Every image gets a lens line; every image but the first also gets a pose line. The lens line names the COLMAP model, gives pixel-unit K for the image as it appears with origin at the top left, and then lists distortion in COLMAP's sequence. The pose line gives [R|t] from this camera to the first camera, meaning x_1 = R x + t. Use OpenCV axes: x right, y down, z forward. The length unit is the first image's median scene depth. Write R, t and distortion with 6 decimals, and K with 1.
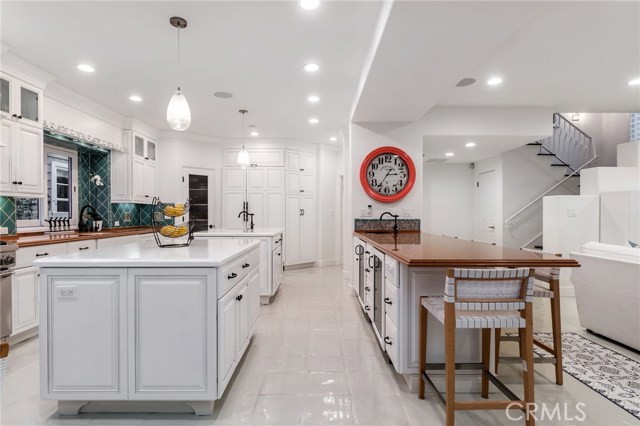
lens RADIAL K [[332.8, 0, 317.7], [0, 332.8, 217.4], [0, 0, 1]] dist [-0.007401, -0.000390]
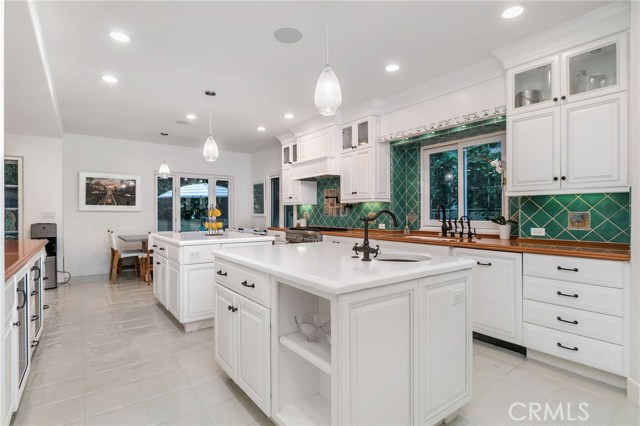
lens RADIAL K [[332.8, 0, 317.7], [0, 332.8, 217.4], [0, 0, 1]] dist [-0.007401, -0.000390]
pose [[-0.808922, 0.002441, -0.587911, 0.056118], [-0.009666, 0.999801, 0.017452, -0.013731], [0.587836, 0.019800, -0.808737, 1.414683]]
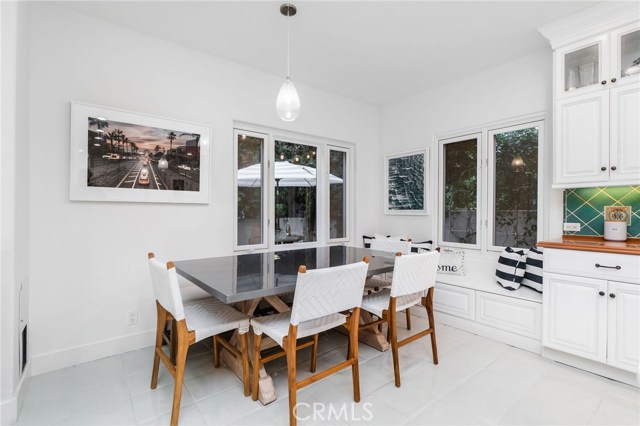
lens RADIAL K [[300.0, 0, 301.4], [0, 300.0, 208.5], [0, 0, 1]] dist [-0.000429, 0.000295]
pose [[-0.790765, -0.000900, -0.612119, 0.049089], [-0.005865, 0.999964, 0.006106, -0.004162], [0.612091, 0.008418, -0.790742, 0.389373]]
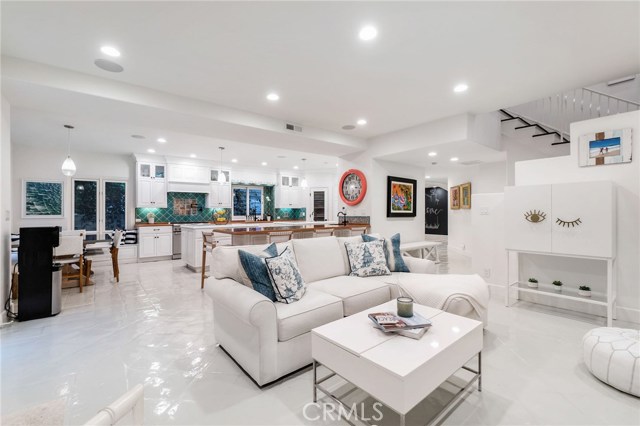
lens RADIAL K [[272.8, 0, 320.0], [0, 272.8, 213.0], [0, 0, 1]] dist [-0.002994, -0.000326]
pose [[0.636347, -0.004314, -0.771391, 1.084327], [-0.001652, 0.999974, -0.006956, -0.000505], [0.771402, 0.005701, 0.636323, 0.077202]]
